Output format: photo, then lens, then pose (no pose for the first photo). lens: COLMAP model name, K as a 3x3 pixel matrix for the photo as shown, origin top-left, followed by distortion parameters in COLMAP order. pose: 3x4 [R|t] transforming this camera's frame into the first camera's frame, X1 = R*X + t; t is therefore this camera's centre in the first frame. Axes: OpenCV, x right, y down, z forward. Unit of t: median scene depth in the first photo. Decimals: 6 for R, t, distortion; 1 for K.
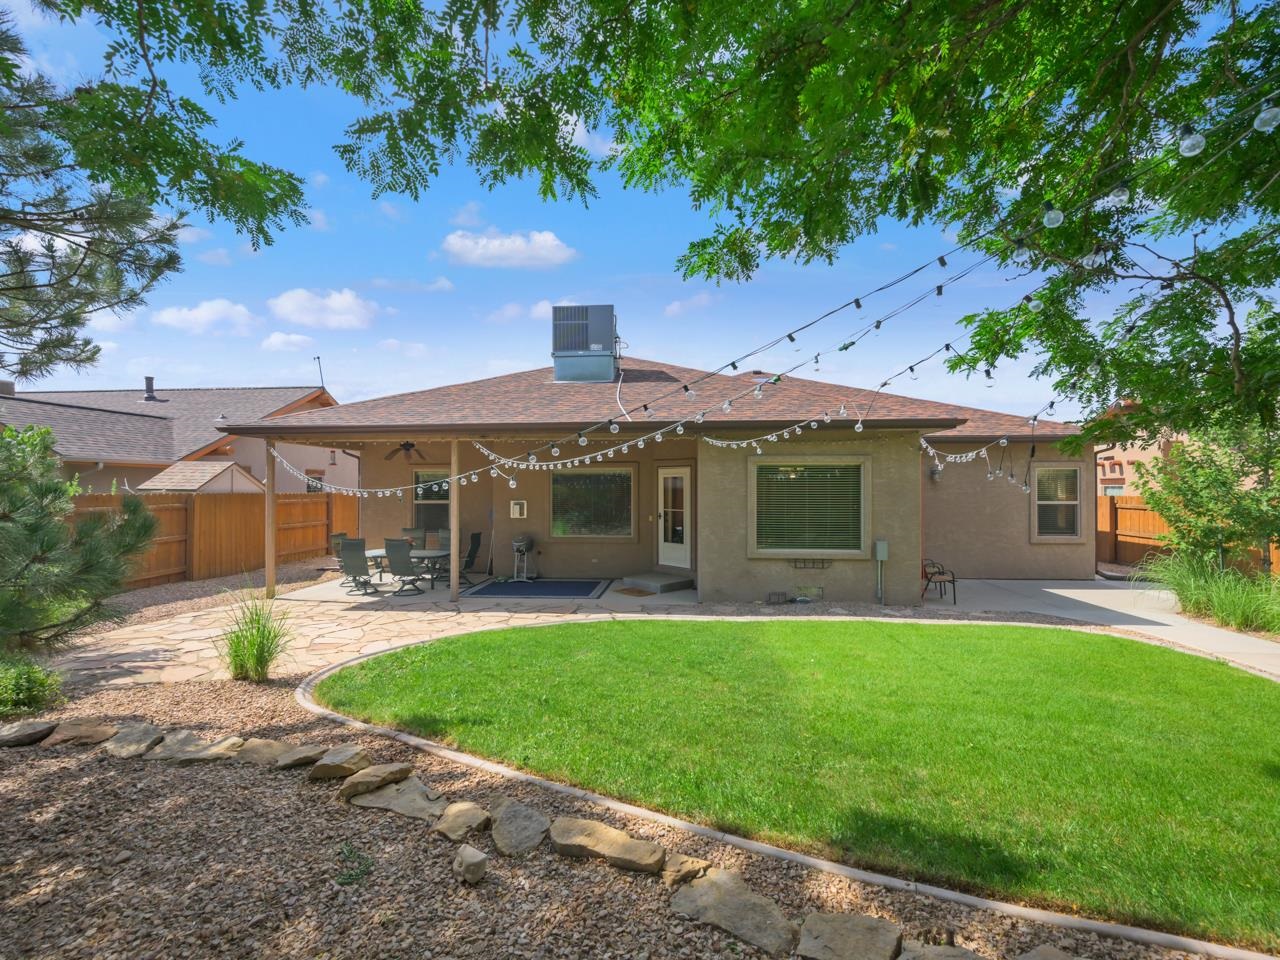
lens RADIAL K [[576.7, 0, 642.8], [0, 576.7, 470.6], [0, 0, 1]] dist [-0.001316, 0.000078]
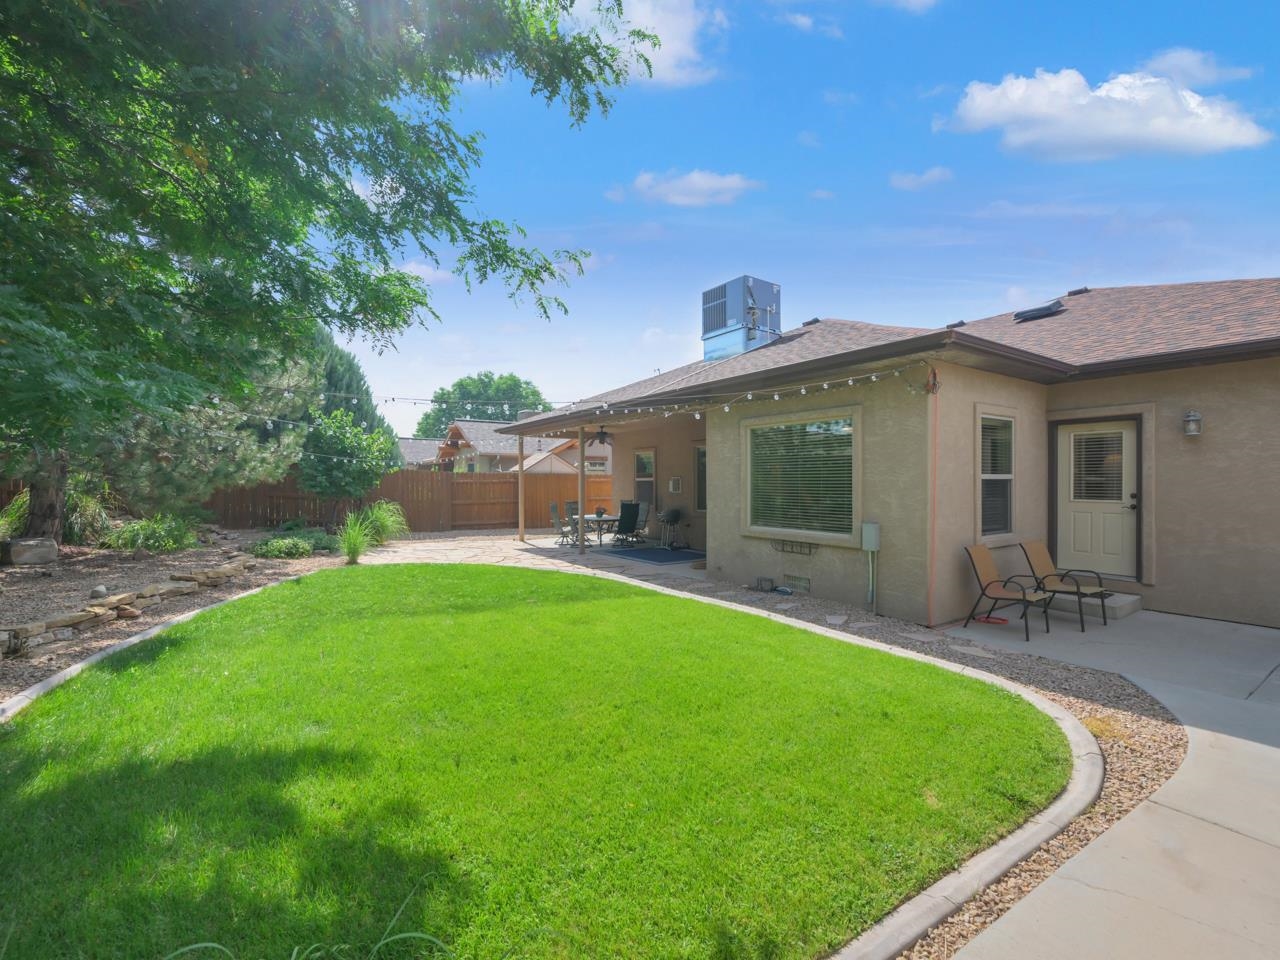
lens RADIAL K [[576.7, 0, 642.8], [0, 576.7, 470.6], [0, 0, 1]] dist [-0.001316, 0.000078]
pose [[0.631998, -0.006203, -0.774946, 0.764471], [0.006059, 0.999977, -0.003063, 0.055597], [0.774947, -0.002760, 0.632021, 0.329495]]
